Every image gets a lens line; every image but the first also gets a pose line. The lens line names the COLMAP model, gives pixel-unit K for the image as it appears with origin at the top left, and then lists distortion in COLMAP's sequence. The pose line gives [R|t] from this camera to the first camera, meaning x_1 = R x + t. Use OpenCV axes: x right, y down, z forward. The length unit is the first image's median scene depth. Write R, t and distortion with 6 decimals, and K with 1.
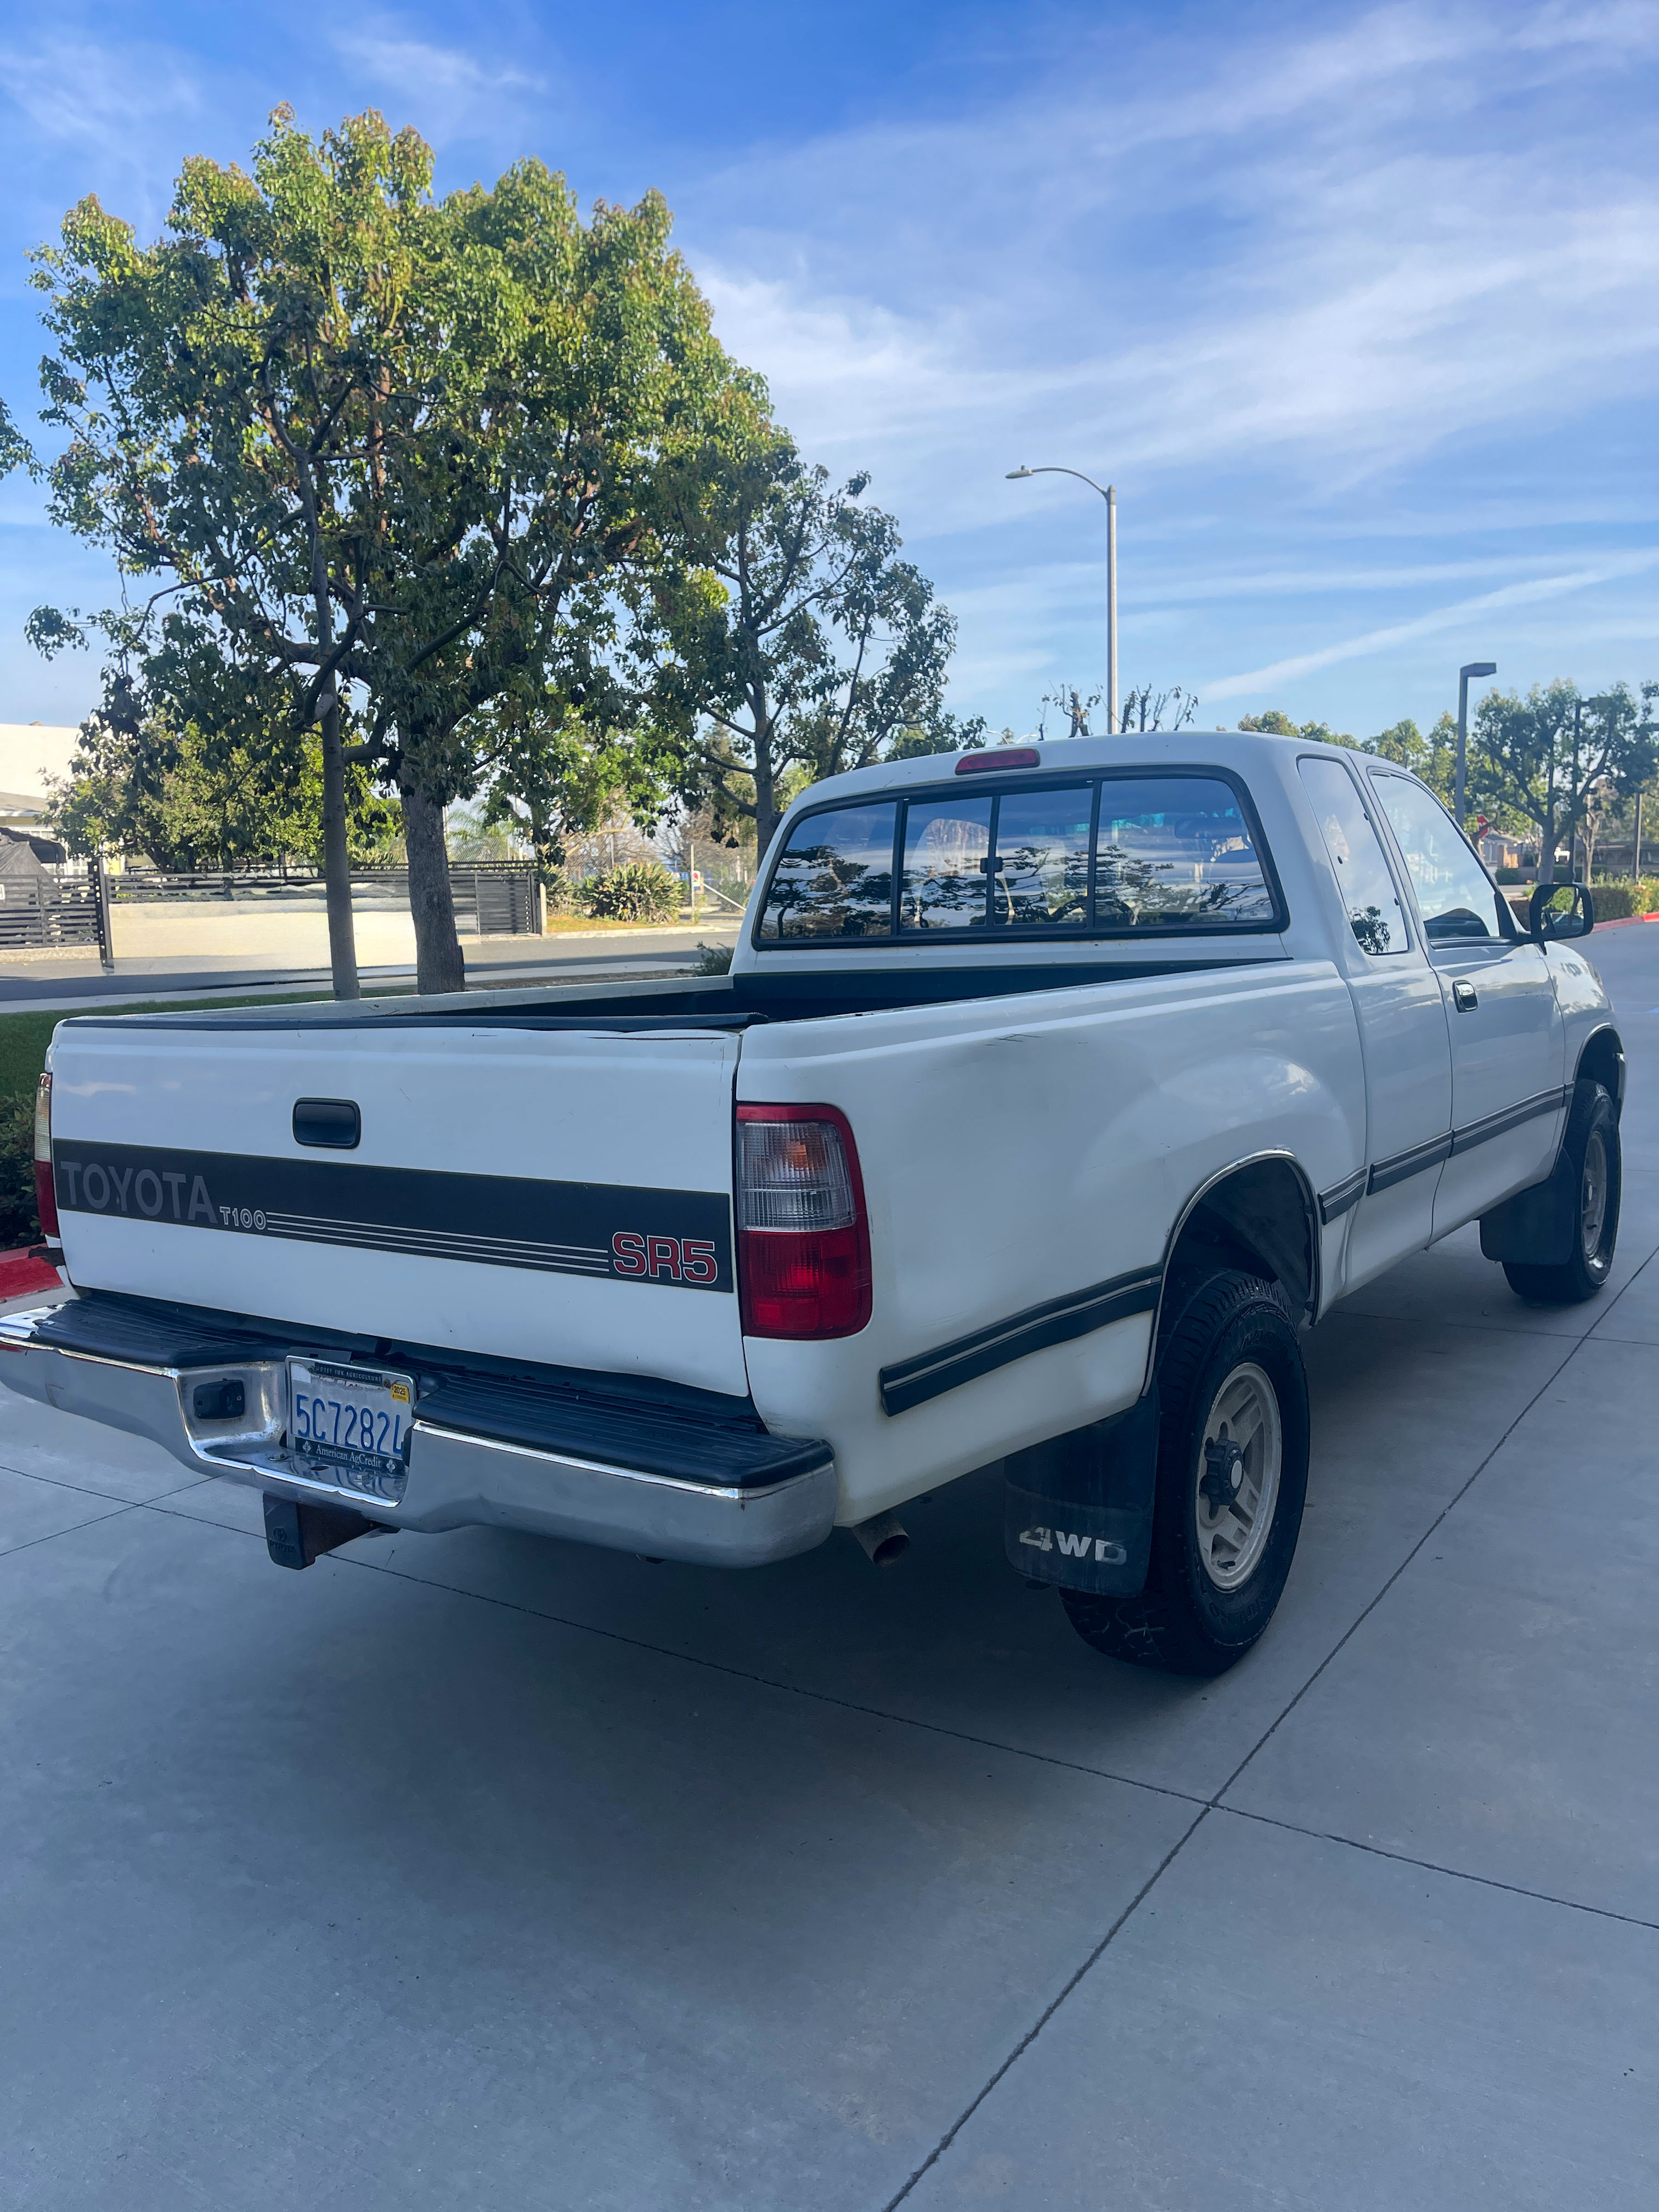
lens RADIAL K [[1694.9, 0, 829.3], [0, 1694.9, 1145.8], [0, 0, 1]] dist [0.054016, -0.088888]
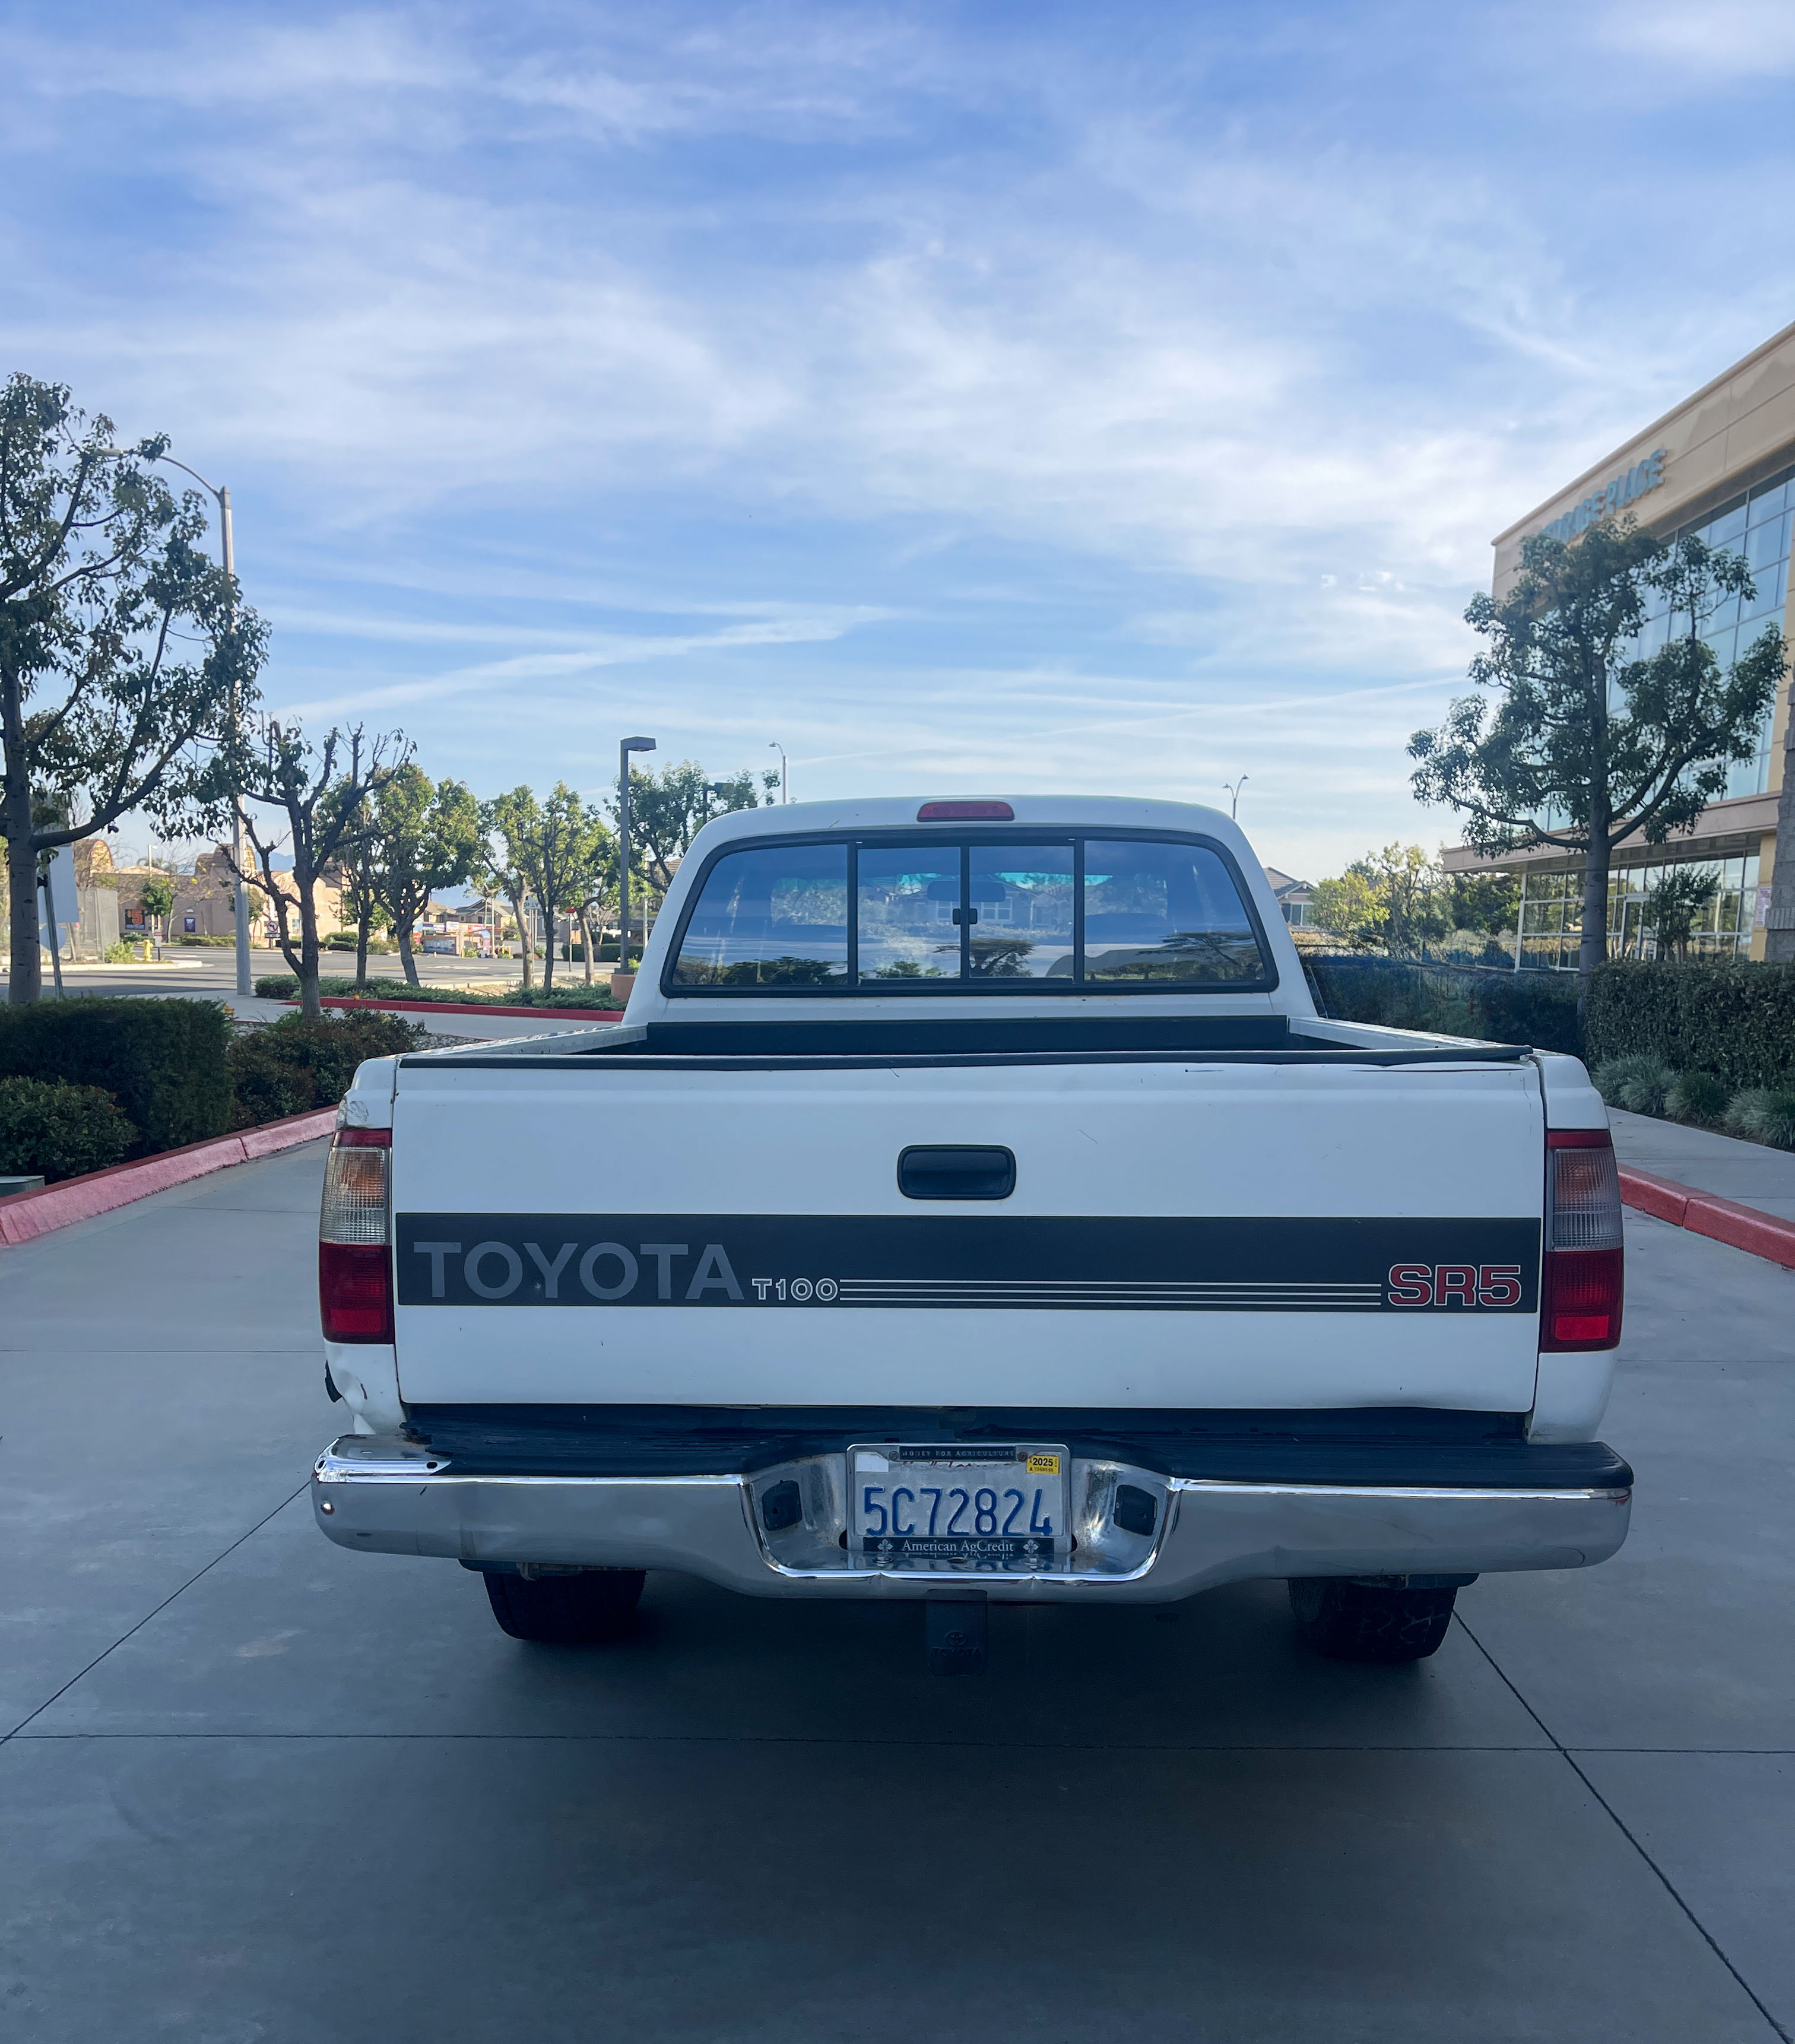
lens RADIAL K [[1792.2, 0, 889.9], [0, 1792.2, 1241.1], [0, 0, 1]] dist [0.093189, -0.114265]
pose [[0.837522, -0.047341, 0.544349, -0.412956], [0.043721, 0.998852, 0.019600, 0.001251], [-0.544652, 0.007384, 0.838630, 0.115018]]
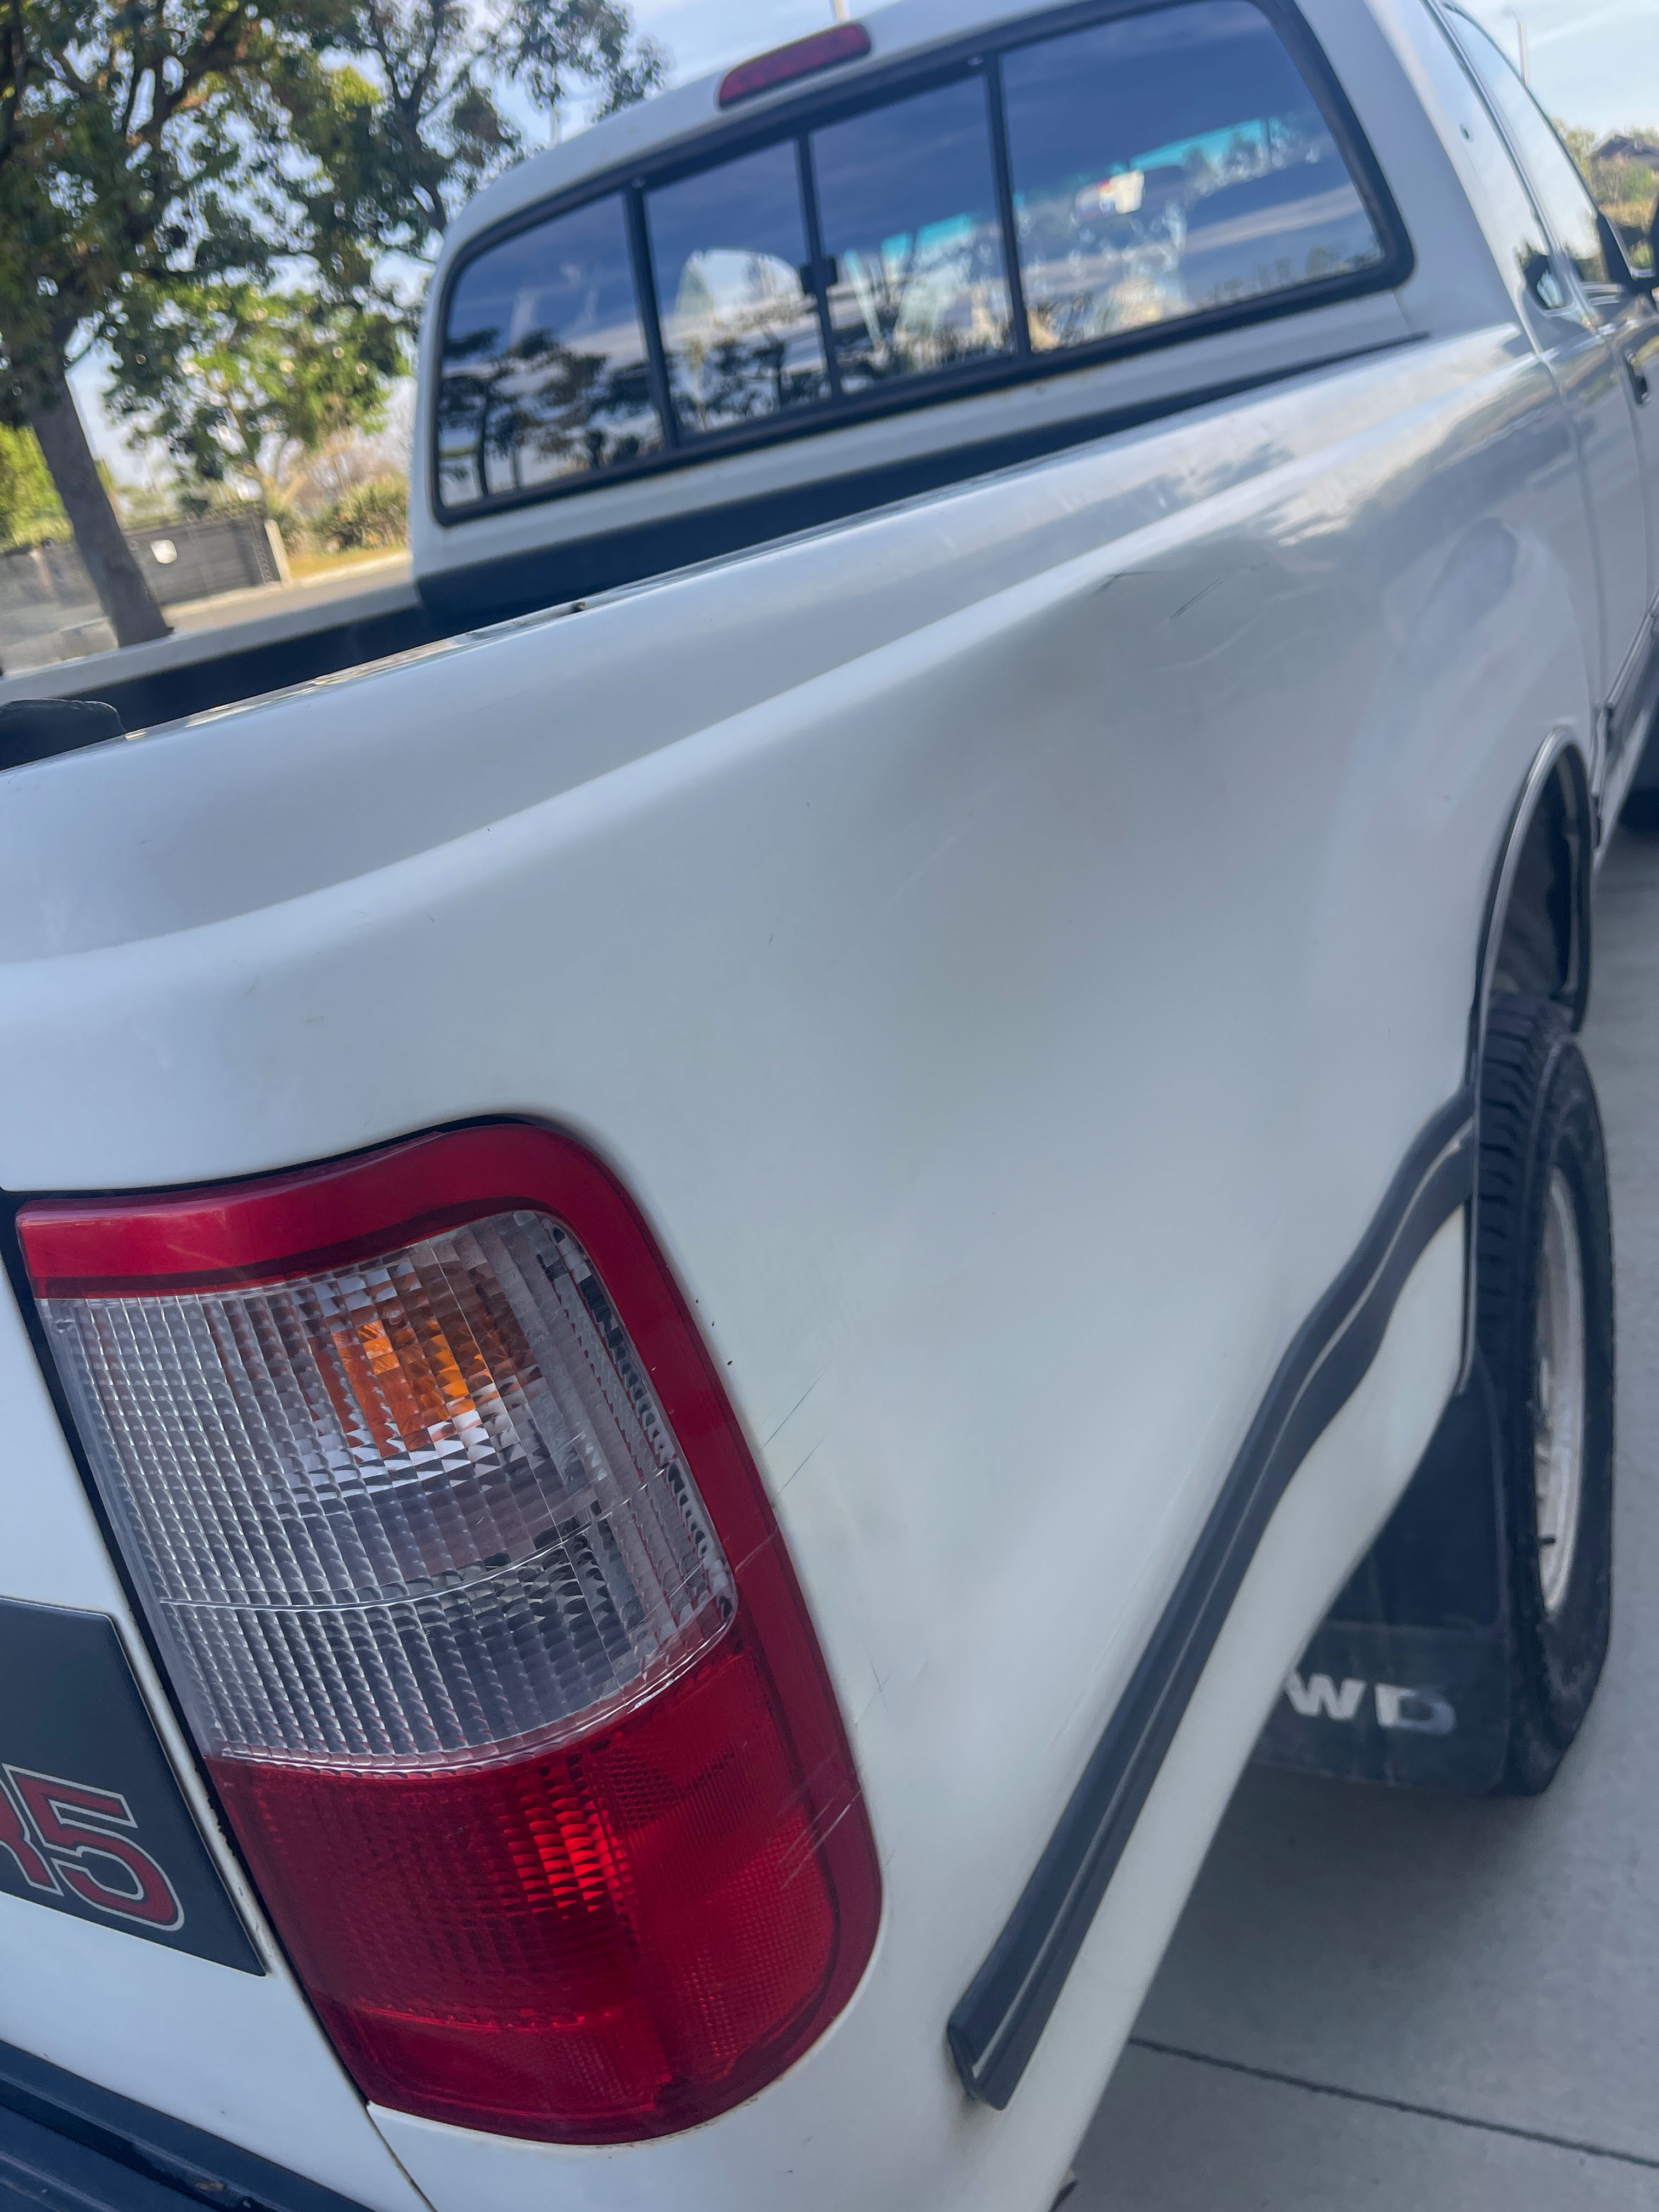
lens RADIAL K [[1694.9, 0, 829.3], [0, 1694.9, 1145.8], [0, 0, 1]] dist [0.054016, -0.088888]
pose [[0.977716, -0.202761, 0.054407, 0.009634], [0.184596, 0.953766, 0.237182, -0.022159], [-0.099983, -0.221853, 0.969940, 0.322259]]
